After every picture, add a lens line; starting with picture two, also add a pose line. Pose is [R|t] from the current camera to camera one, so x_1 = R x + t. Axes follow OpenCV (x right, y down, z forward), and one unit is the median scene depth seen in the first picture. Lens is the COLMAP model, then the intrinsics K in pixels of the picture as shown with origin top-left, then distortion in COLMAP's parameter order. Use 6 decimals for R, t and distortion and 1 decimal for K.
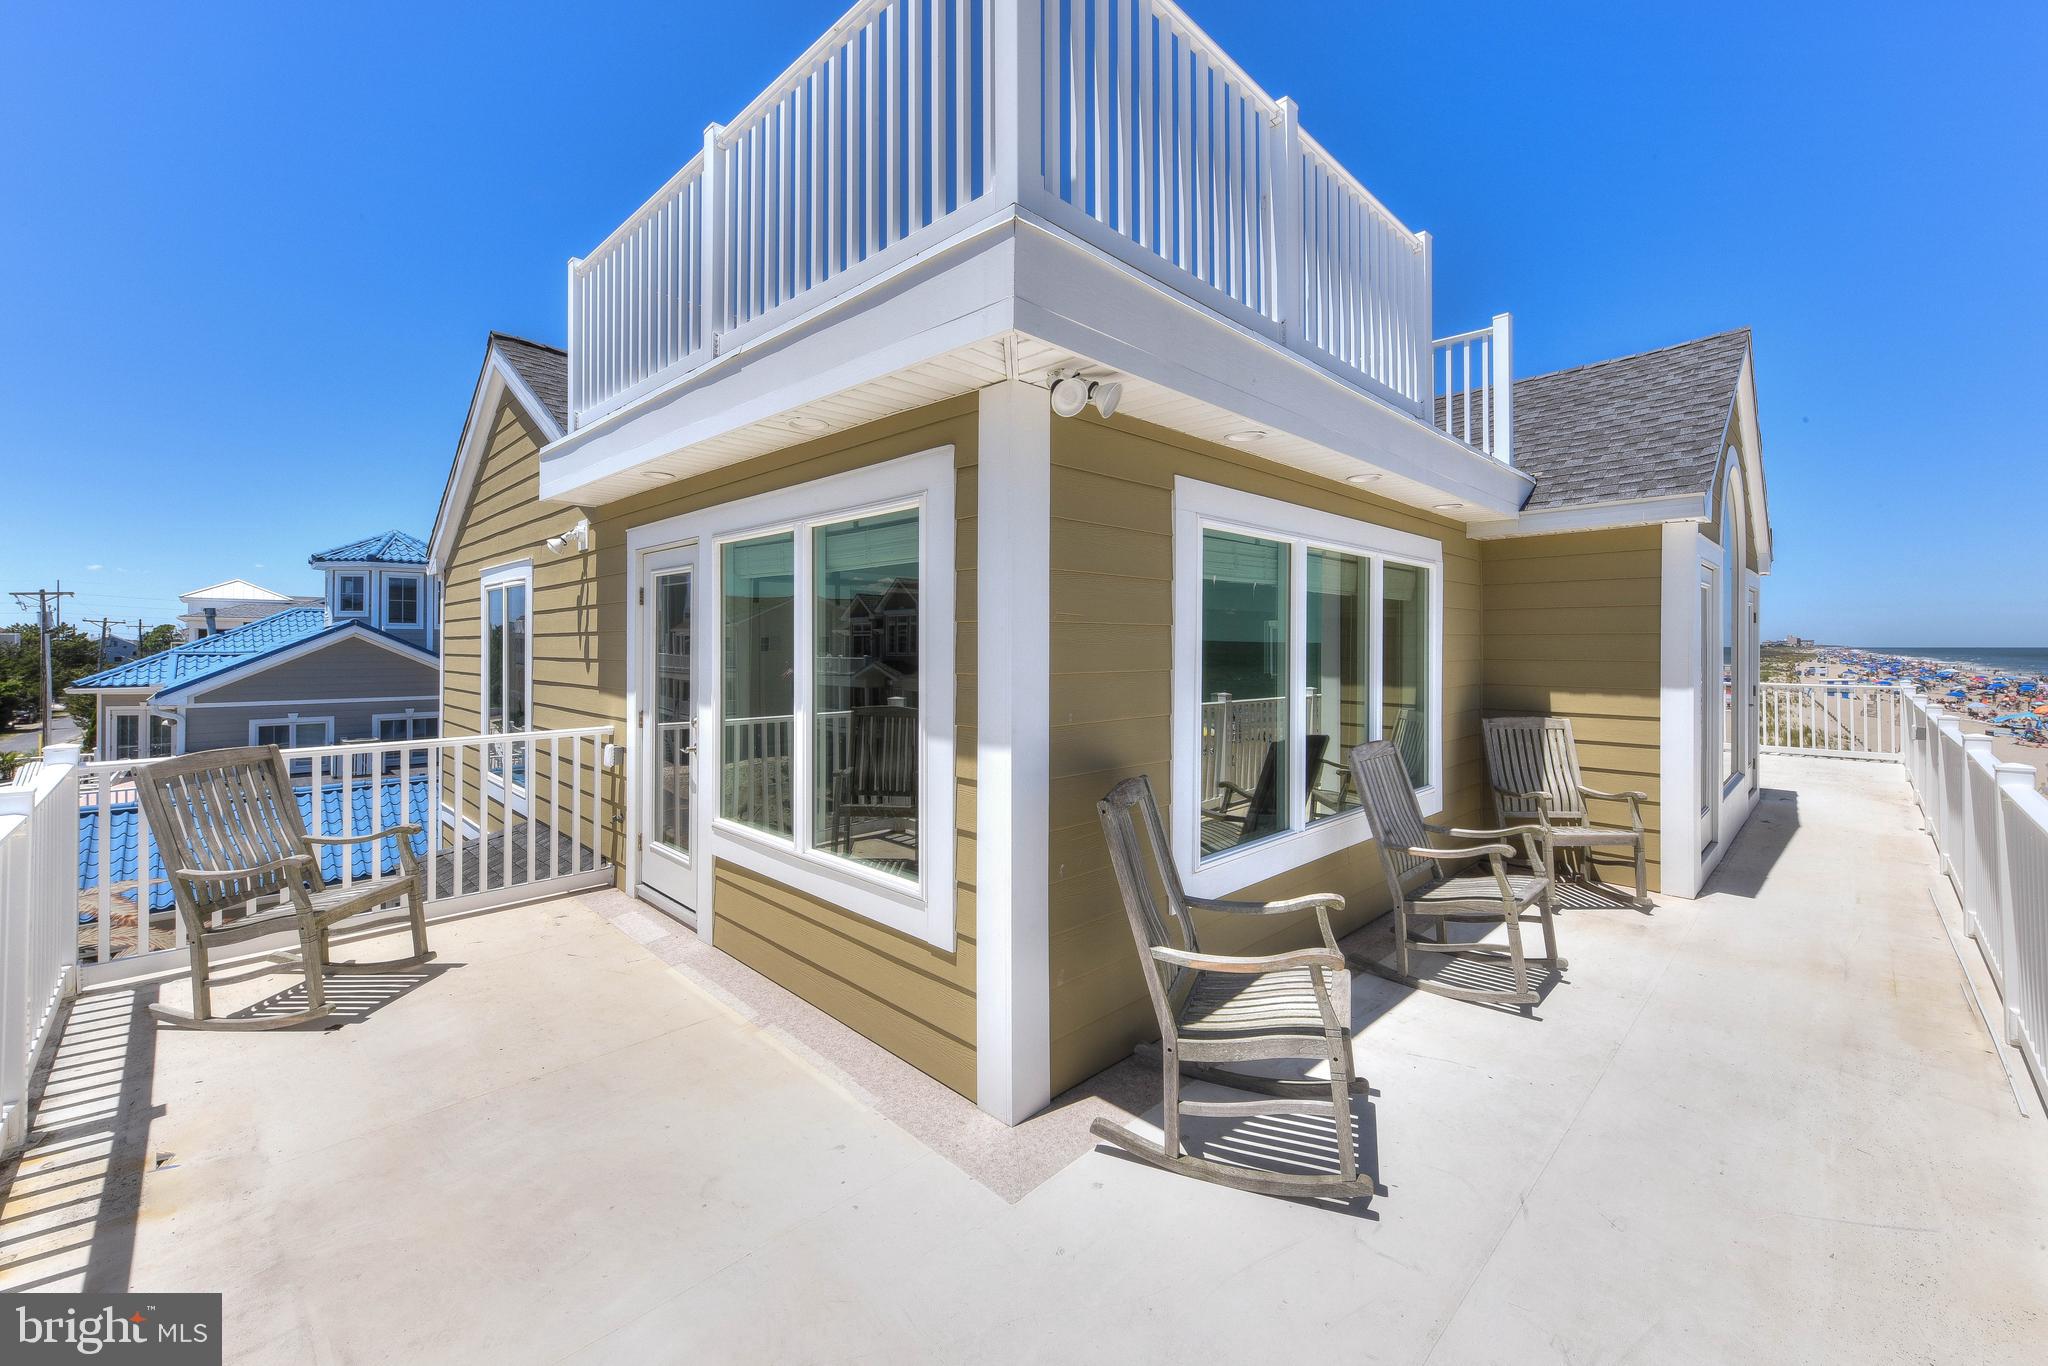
lens RADIAL K [[810.0, 0, 994.3], [0, 810.0, 647.0], [0, 0, 1]] dist [0.006424, -0.001957]
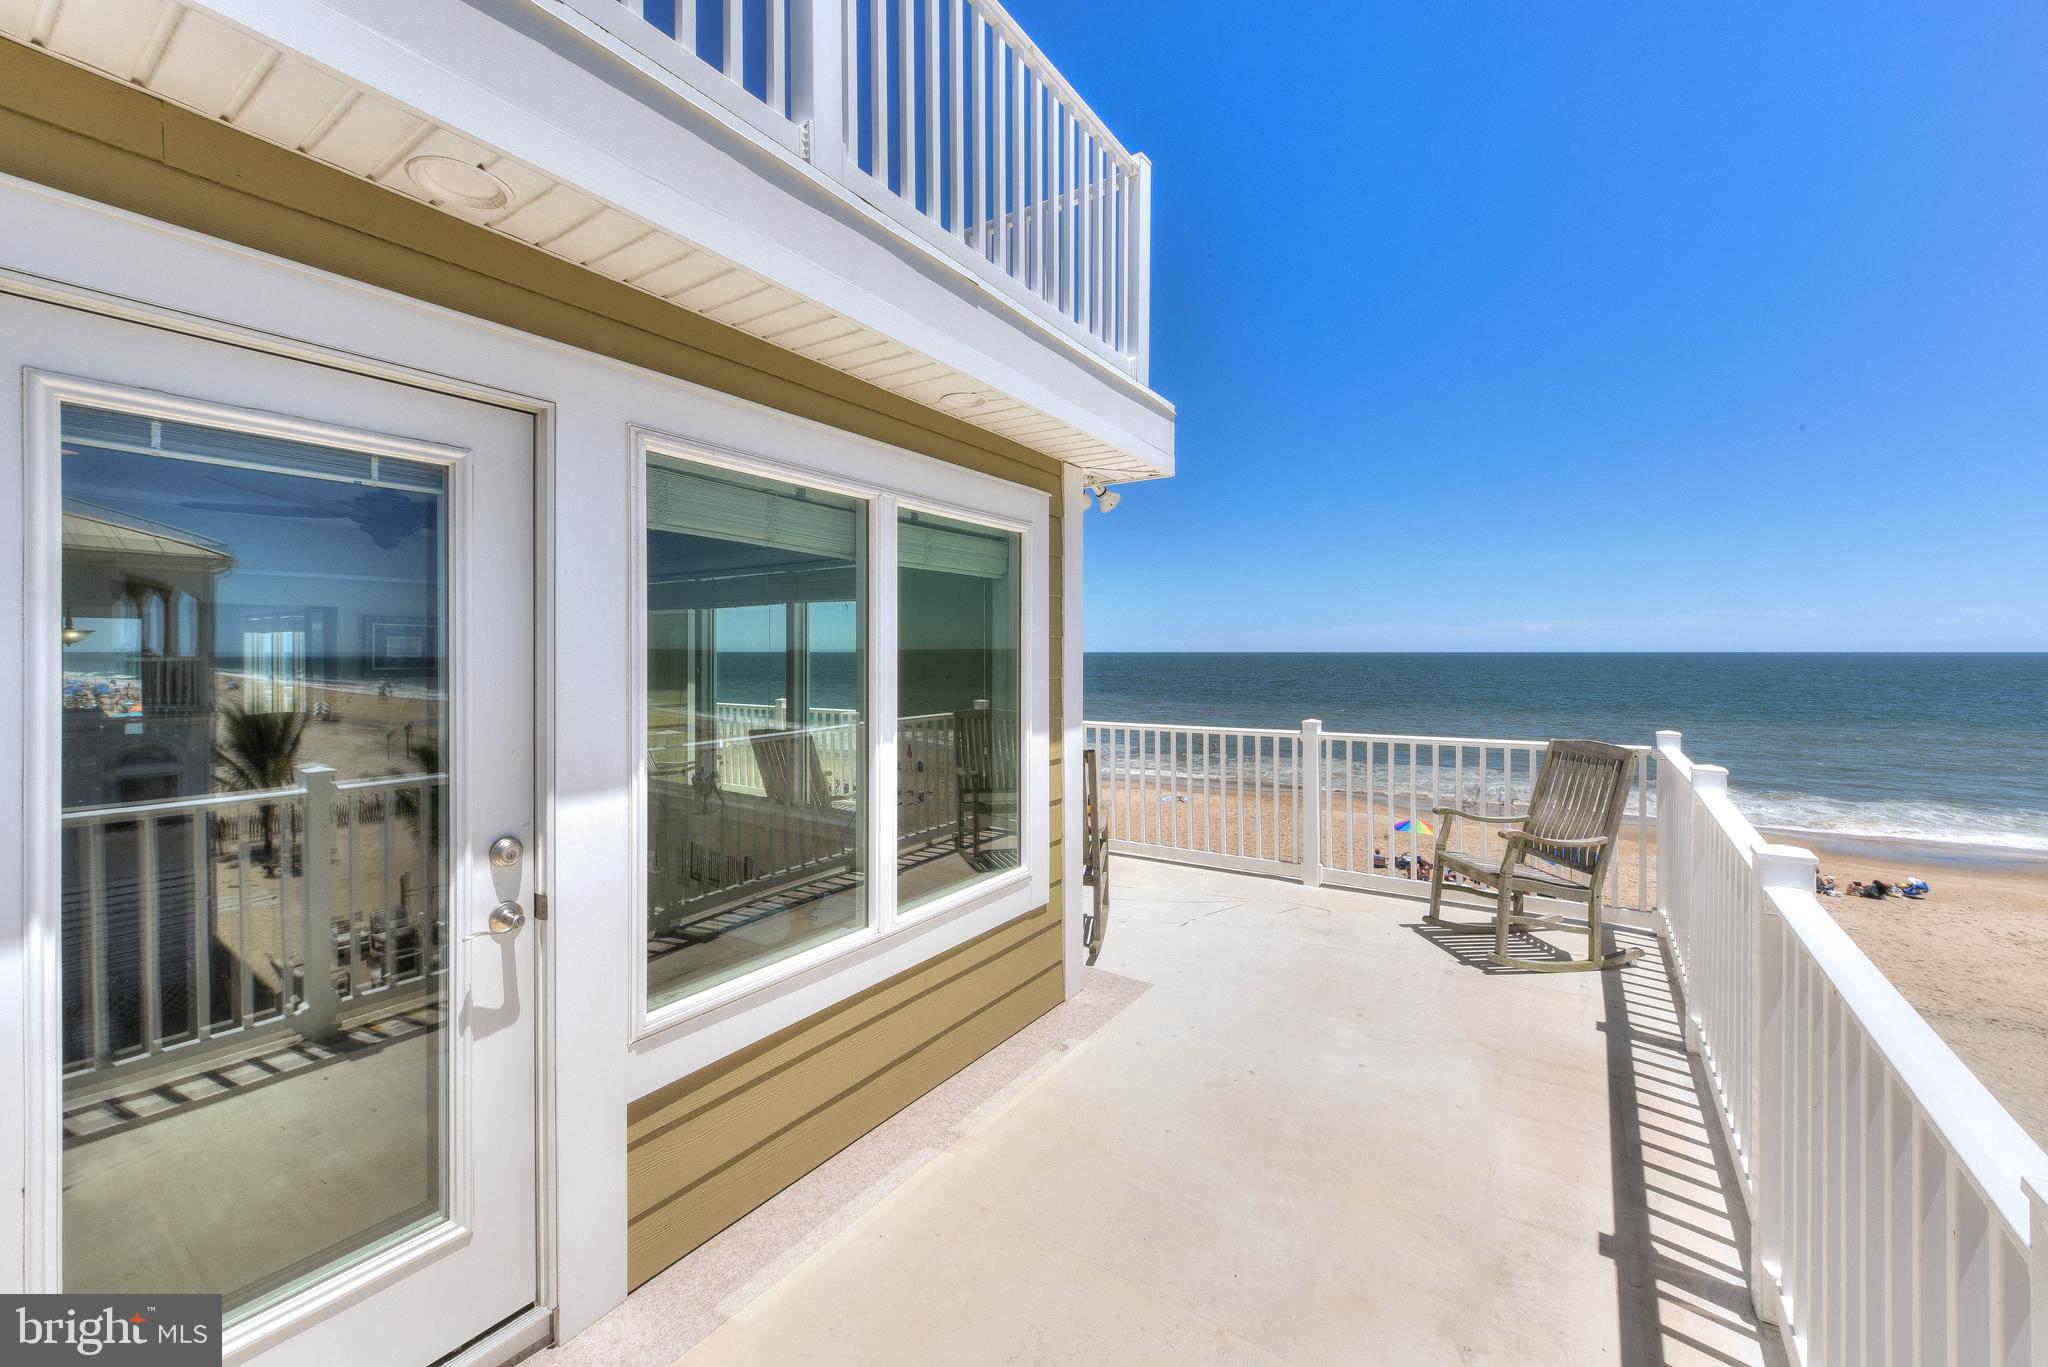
lens RADIAL K [[810.0, 0, 1030.7], [0, 810.0, 670.0], [0, 0, 1]] dist [0.006424, -0.001957]
pose [[-0.203584, -0.021156, 0.978829, -1.240080], [0.006353, 0.999717, 0.022928, -0.008116], [-0.979037, 0.010886, -0.203392, 1.258589]]
